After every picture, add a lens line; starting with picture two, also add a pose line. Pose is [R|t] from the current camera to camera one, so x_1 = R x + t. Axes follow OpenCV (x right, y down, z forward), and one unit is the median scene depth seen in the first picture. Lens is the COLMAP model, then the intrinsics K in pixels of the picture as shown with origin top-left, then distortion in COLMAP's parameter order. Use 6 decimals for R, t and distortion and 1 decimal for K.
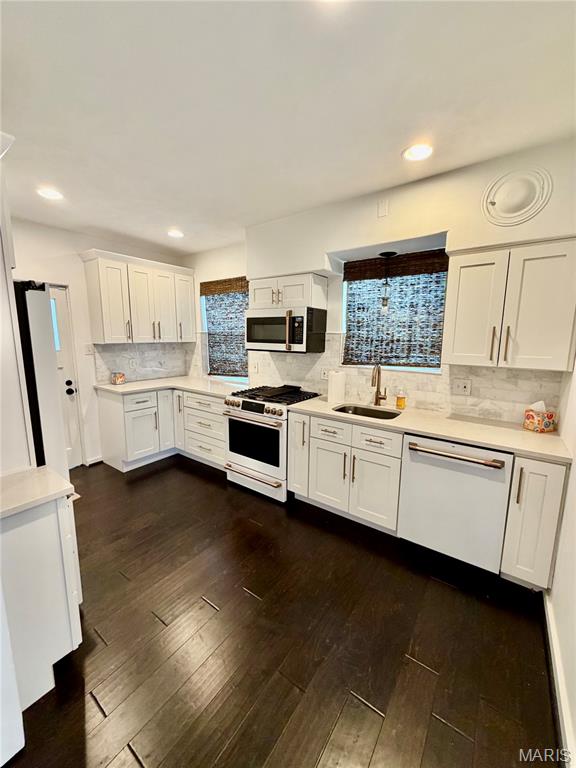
lens RADIAL K [[305.0, 0, 283.3], [0, 305.0, 381.5], [0, 0, 1]] dist [-0.001190, 0.000679]
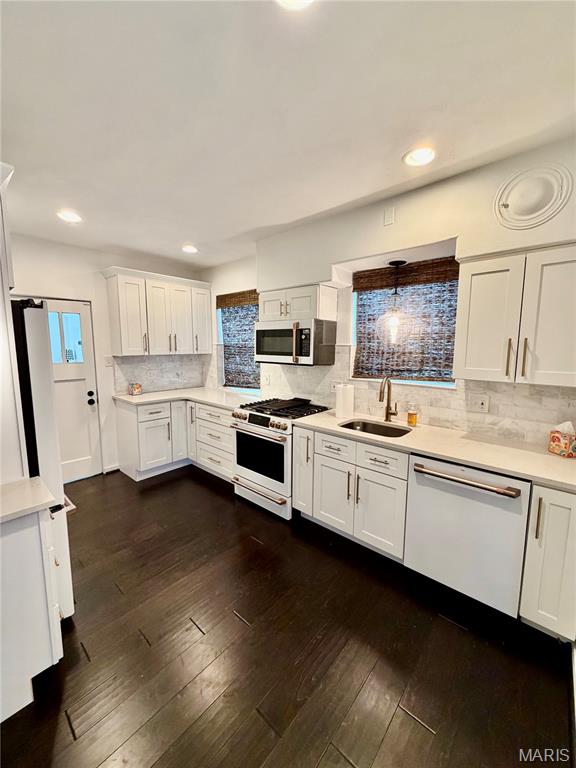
lens RADIAL K [[305.0, 0, 283.5], [0, 305.0, 381.9], [0, 0, 1]] dist [-0.001190, 0.000679]
pose [[0.995415, 0.007825, -0.095331, 0.084189], [-0.010818, 0.999463, -0.030916, -0.012267], [0.095038, 0.031805, 0.994965, 0.027250]]
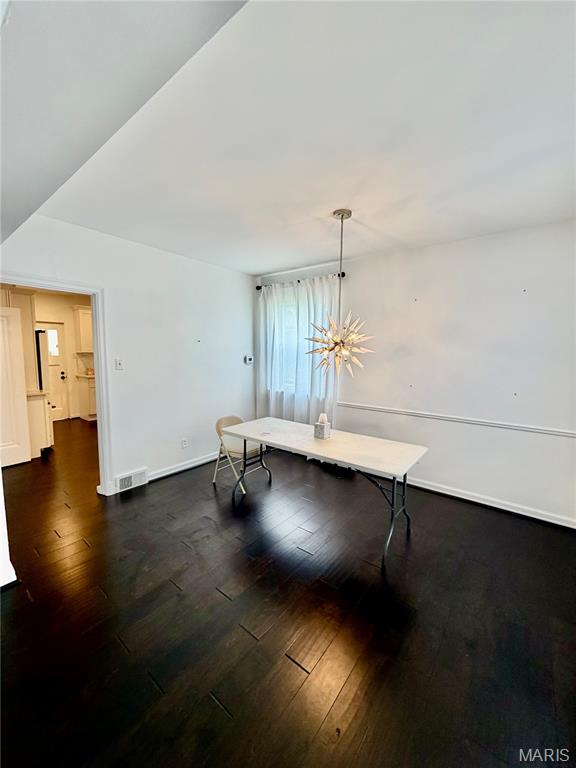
lens RADIAL K [[305.0, 0, 284.7], [0, 305.0, 380.5], [0, 0, 1]] dist [-0.001190, 0.000679]
pose [[0.999117, 0.009503, -0.040914, 1.043205], [-0.011529, 0.998703, -0.049594, 0.179162], [0.040390, 0.050022, 0.997931, -1.149627]]
